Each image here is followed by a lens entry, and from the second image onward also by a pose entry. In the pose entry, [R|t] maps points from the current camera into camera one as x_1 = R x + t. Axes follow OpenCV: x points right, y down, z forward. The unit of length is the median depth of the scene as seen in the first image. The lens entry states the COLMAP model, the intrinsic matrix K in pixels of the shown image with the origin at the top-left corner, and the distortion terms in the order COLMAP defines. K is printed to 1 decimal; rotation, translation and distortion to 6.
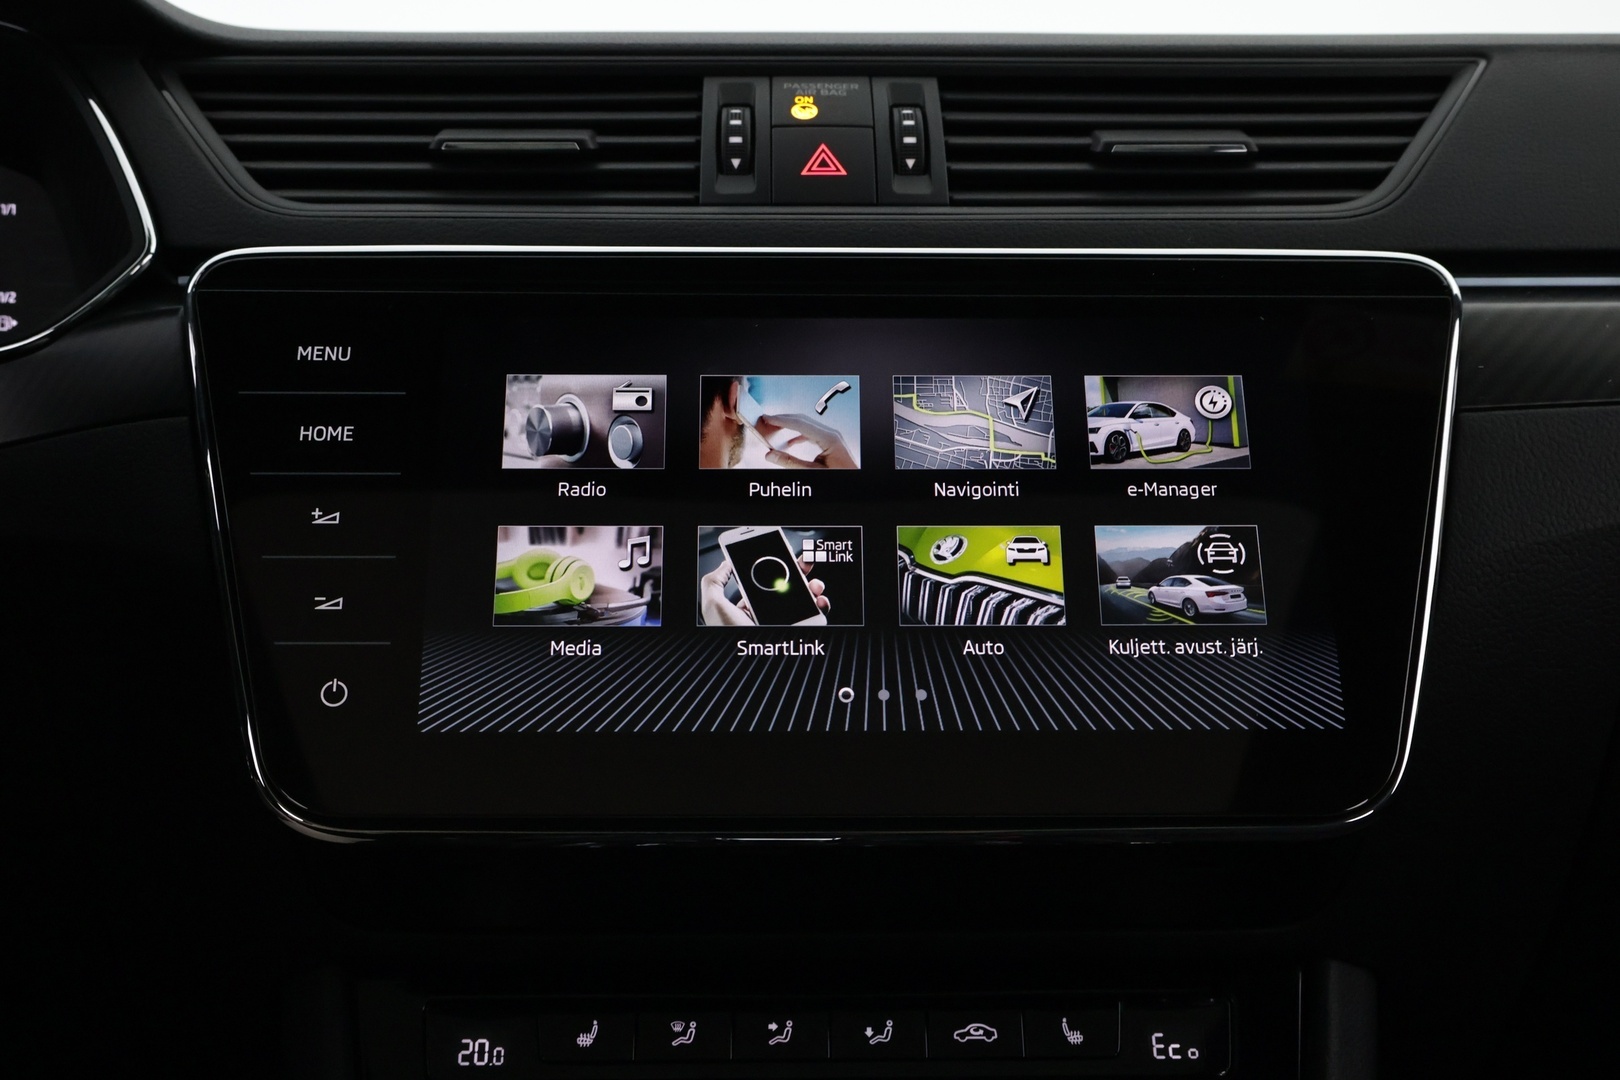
lens RADIAL K [[1843.5, 0, 811.0], [0, 1843.5, 537.2], [0, 0, 1]] dist [-0.006906, 0.000000]
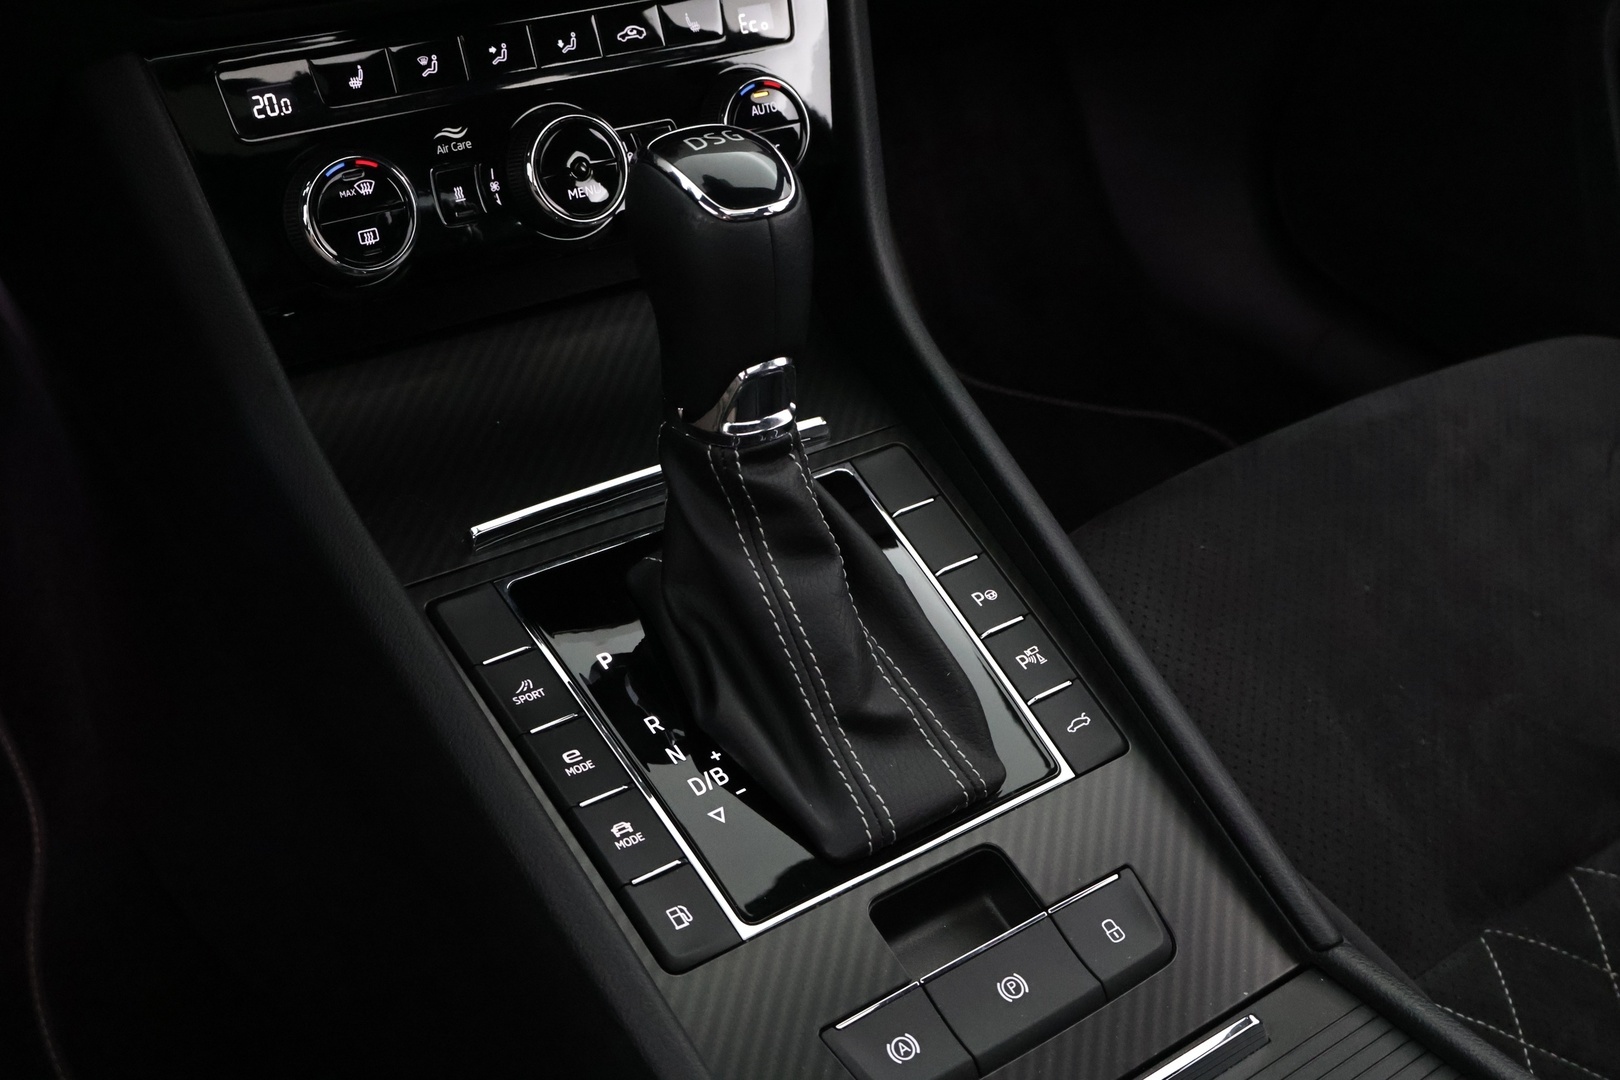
lens RADIAL K [[1736.6, 0, 809.0], [0, 1736.6, 528.3], [0, 0, 1]] dist [0.042056, 0.000000]
pose [[0.818884, -0.280841, 0.500557, -0.492536], [-0.092250, 0.796374, 0.597727, -0.194000], [-0.566497, -0.535646, 0.626231, -0.051036]]
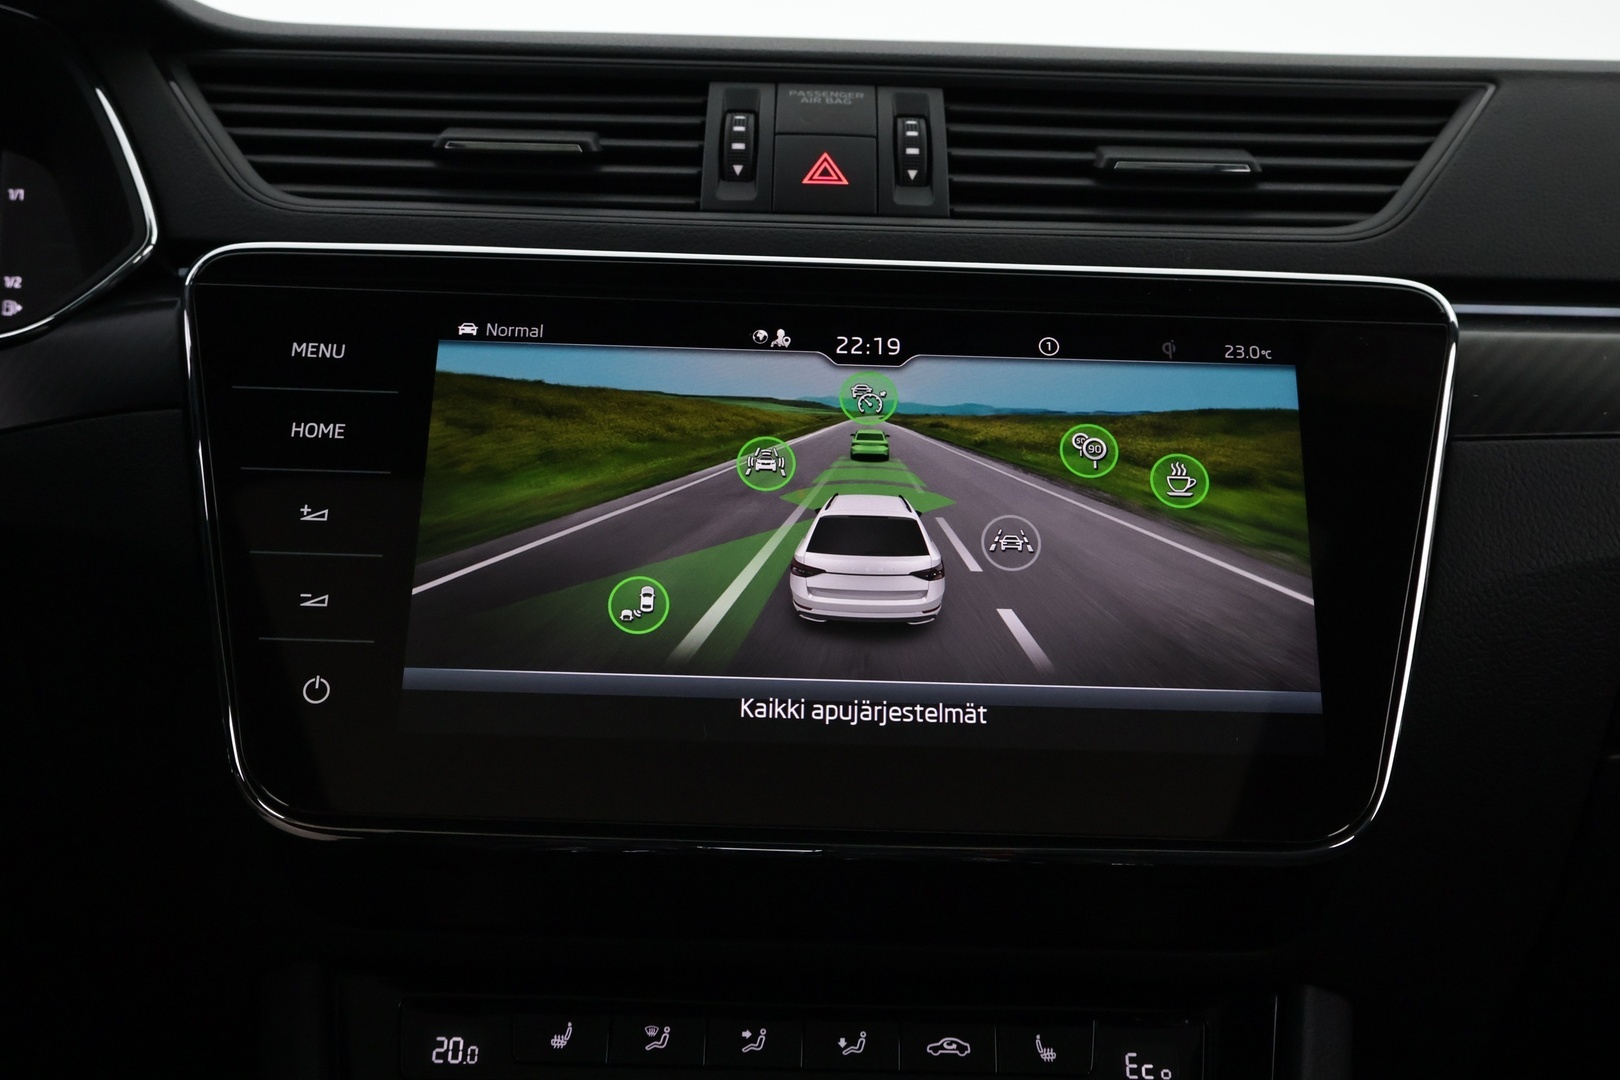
lens RADIAL K [[1843.5, 0, 811.5], [0, 1843.5, 538.7], [0, 0, 1]] dist [-0.006906, 0.000000]
pose [[0.999527, 0.028856, -0.010598, 0.015955], [-0.028816, 0.999577, 0.003856, -0.007882], [0.010704, -0.003549, 0.999936, -0.000592]]
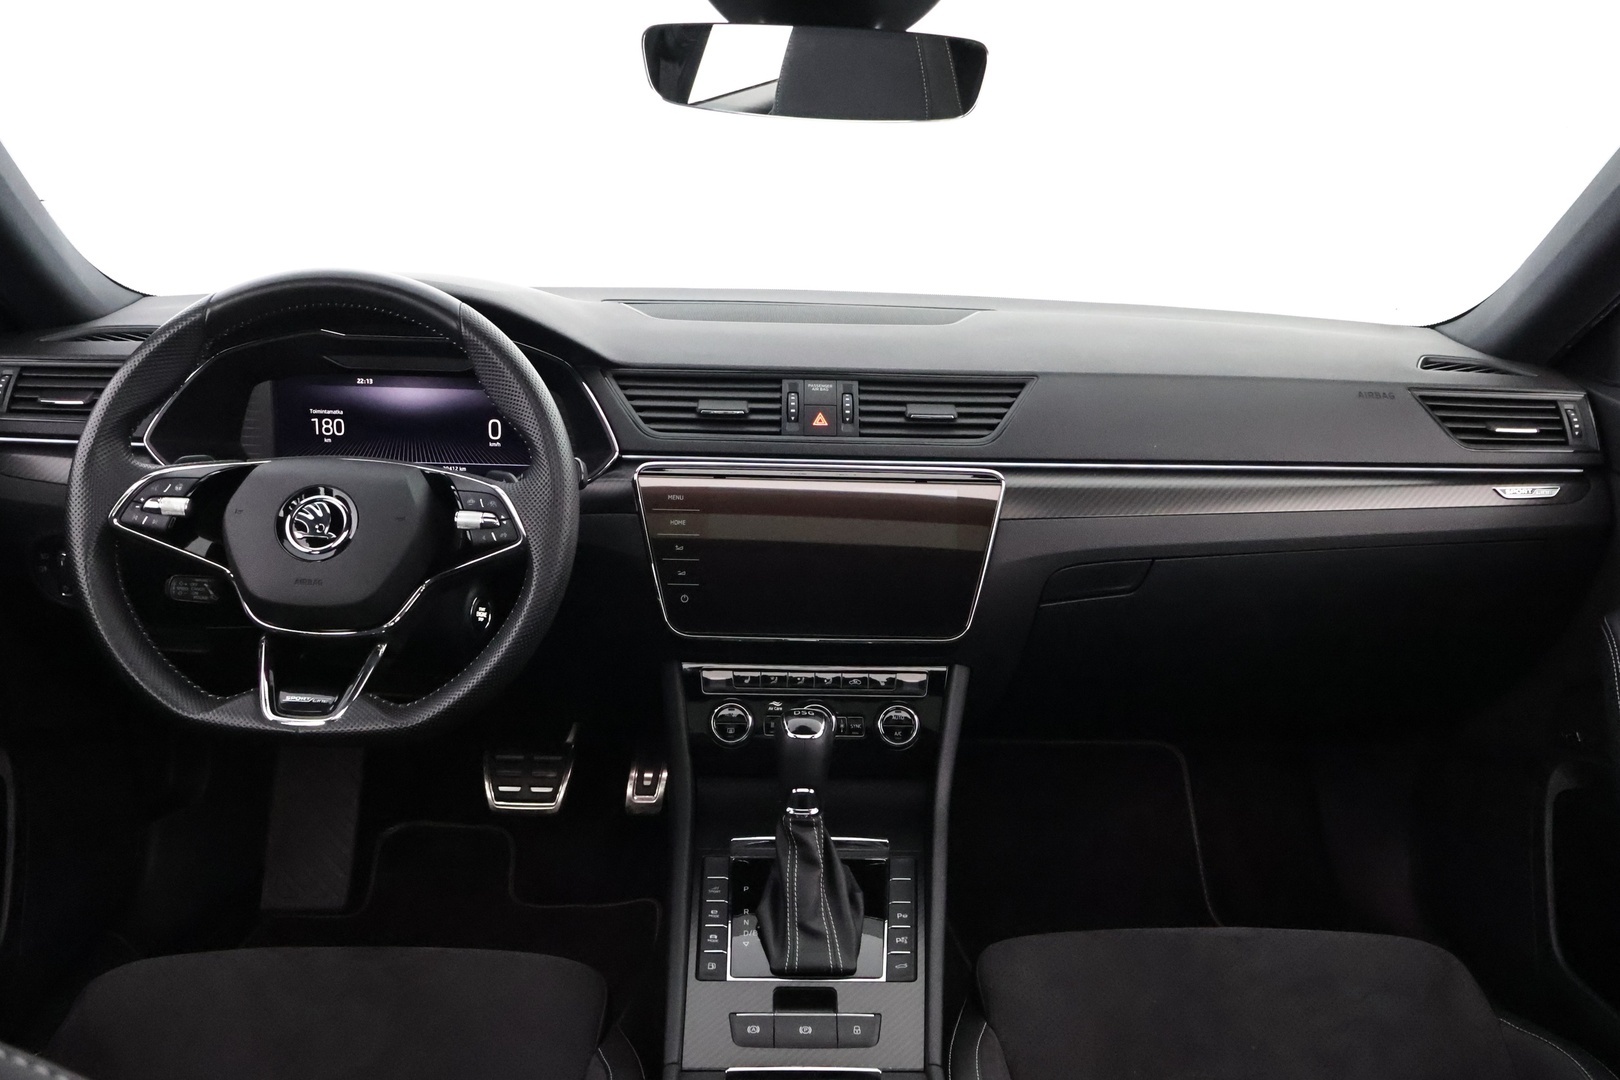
lens RADIAL K [[1388.1, 0, 805.6], [0, 1388.1, 538.0], [0, 0, 1]] dist [0.013993, 0.004682]
pose [[0.999590, 0.026063, 0.011879, -0.042689], [-0.028338, 0.960218, 0.277810, -0.687807], [-0.004165, -0.278032, 0.960563, -1.395575]]
